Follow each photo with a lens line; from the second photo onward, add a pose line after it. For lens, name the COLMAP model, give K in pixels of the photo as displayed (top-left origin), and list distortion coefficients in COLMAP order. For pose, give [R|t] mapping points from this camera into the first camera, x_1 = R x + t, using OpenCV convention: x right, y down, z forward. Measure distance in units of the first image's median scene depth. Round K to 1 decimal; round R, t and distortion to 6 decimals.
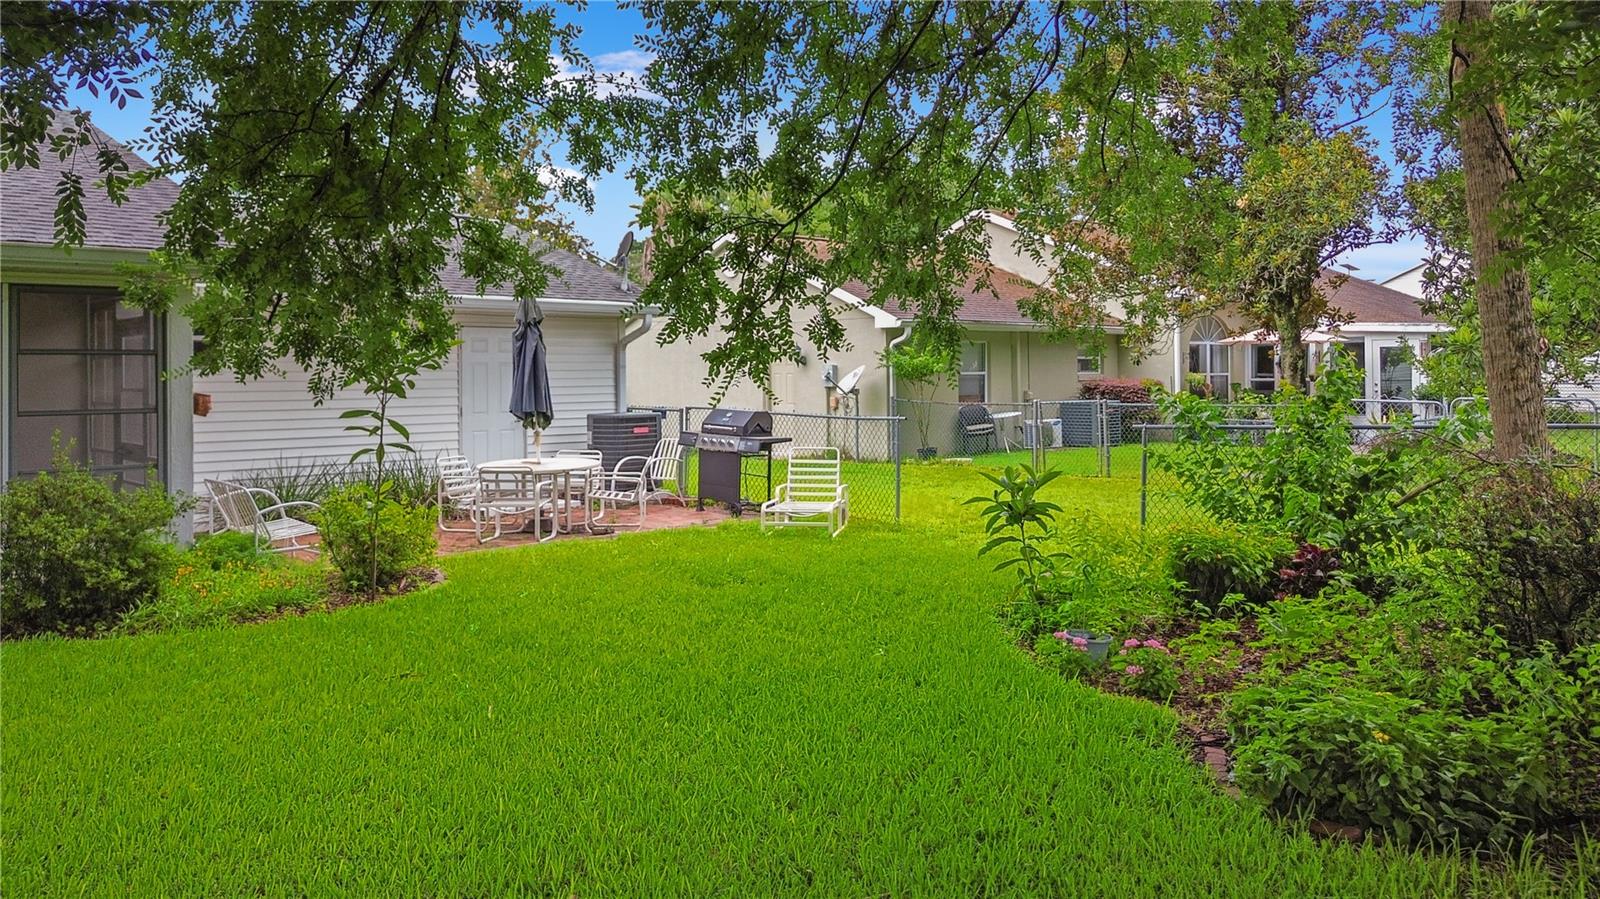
lens RADIAL K [[1166.7, 0, 800.9], [0, 1166.7, 365.1], [0, 0, 1]] dist [0.067626, -0.079497]
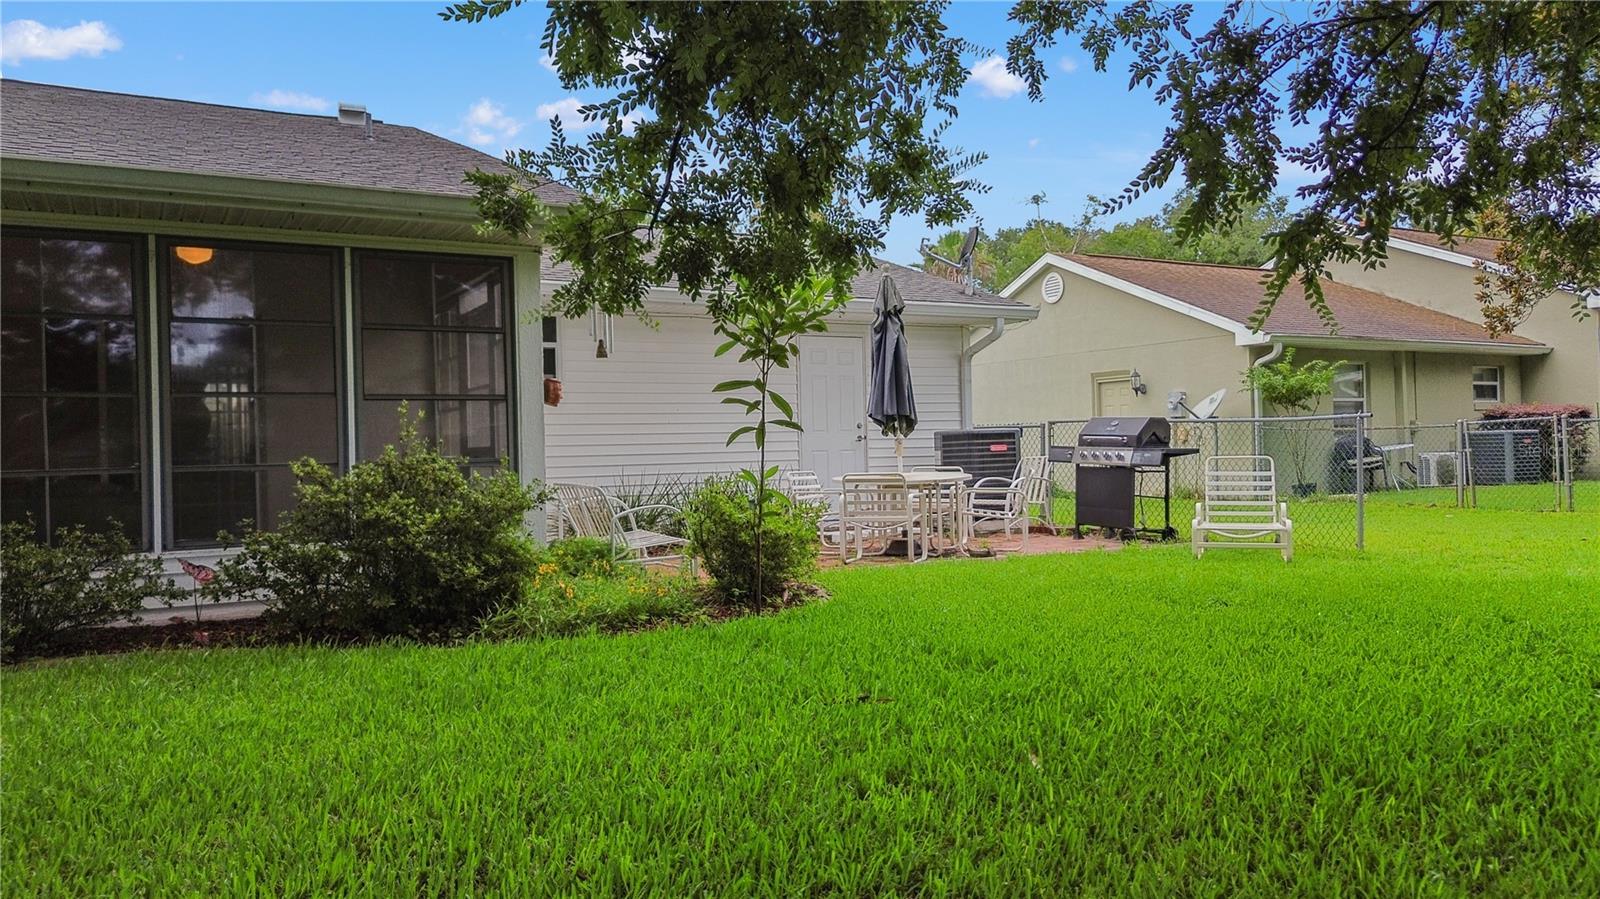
lens RADIAL K [[1132.4, 0, 803.9], [0, 1132.4, 450.3], [0, 0, 1]] dist [0.076133, -0.077099]
pose [[0.975018, -0.011597, -0.221824, -0.142926], [0.014629, 0.999821, 0.012028, 0.071104], [0.221645, -0.014973, 0.975012, 0.225663]]
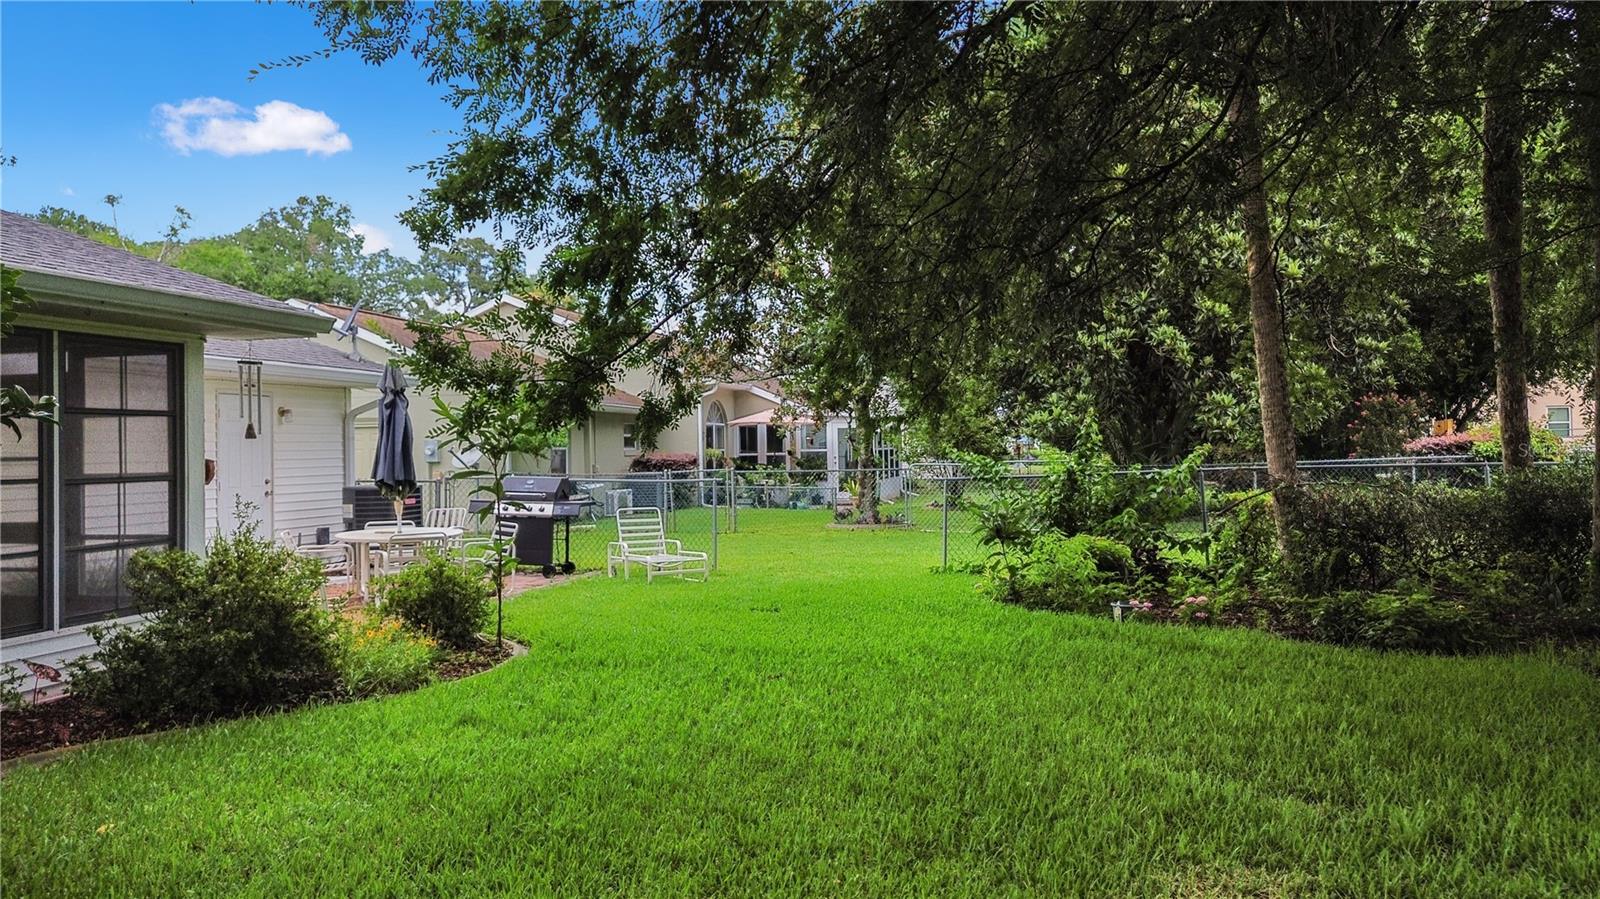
lens RADIAL K [[1138.3, 0, 800.0], [0, 1138.3, 449.5], [0, 0, 1]] dist [0.054852, -0.037956]
pose [[0.831420, -0.002791, 0.555638, -0.634634], [0.002462, 0.999996, 0.001339, 0.017450], [-0.555639, 0.000255, 0.831423, 0.000845]]
